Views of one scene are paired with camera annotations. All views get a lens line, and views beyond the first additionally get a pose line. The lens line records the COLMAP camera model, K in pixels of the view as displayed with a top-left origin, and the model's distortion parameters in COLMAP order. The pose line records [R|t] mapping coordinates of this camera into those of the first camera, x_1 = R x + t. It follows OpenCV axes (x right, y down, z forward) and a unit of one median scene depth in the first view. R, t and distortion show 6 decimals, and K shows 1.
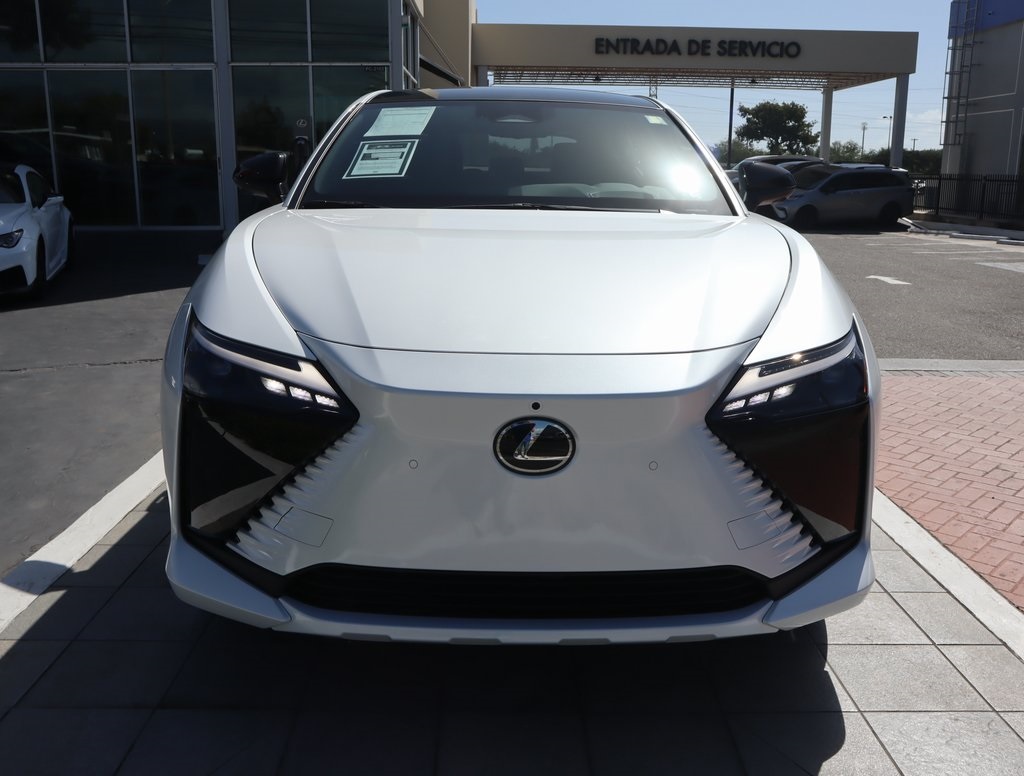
lens RADIAL K [[964.5, 0, 512.0], [0, 964.5, 388.0], [0, 0, 1]] dist [-0.109441, 0.117242]
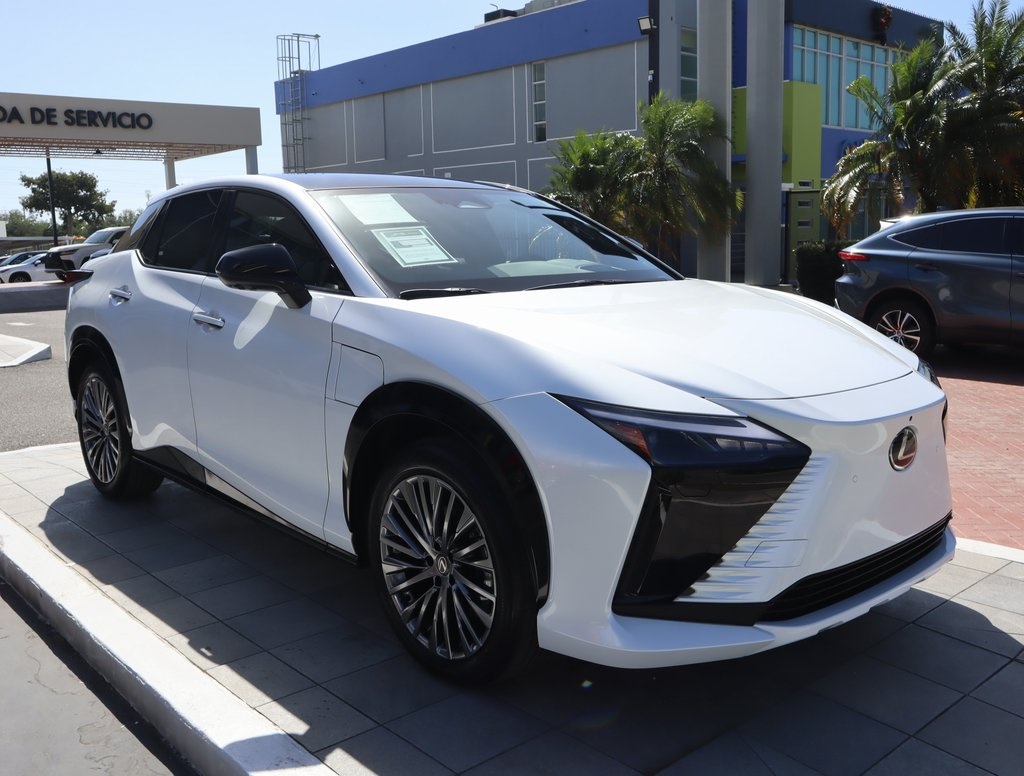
lens RADIAL K [[964.5, 0, 512.0], [0, 964.5, 388.0], [0, 0, 1]] dist [-0.109441, 0.117242]
pose [[0.757261, -0.131178, 0.639803, -0.084485], [0.174121, 0.984715, -0.004192, -0.007743], [-0.629474, 0.114578, 0.768527, 0.019472]]
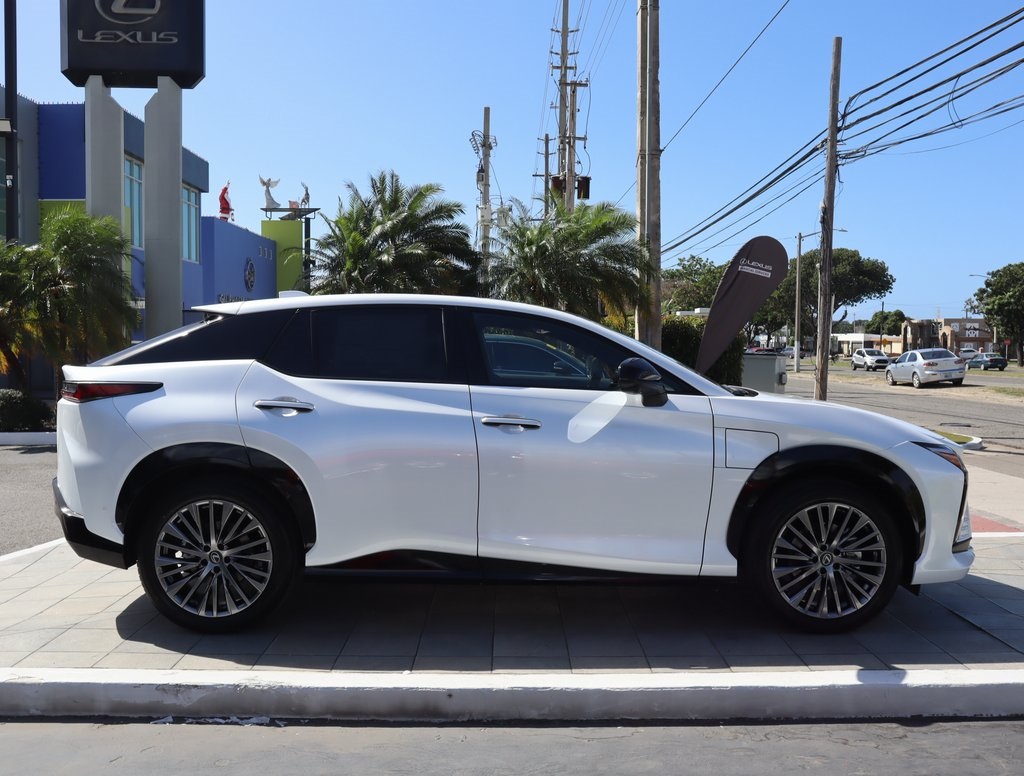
lens RADIAL K [[964.5, 0, 512.0], [0, 964.5, 388.0], [0, 0, 1]] dist [-0.109441, 0.117242]
pose [[0.004474, -0.056146, 0.998413, -0.181577], [0.215048, 0.975116, 0.053872, -0.037743], [-0.976593, 0.214466, 0.016437, 0.140607]]
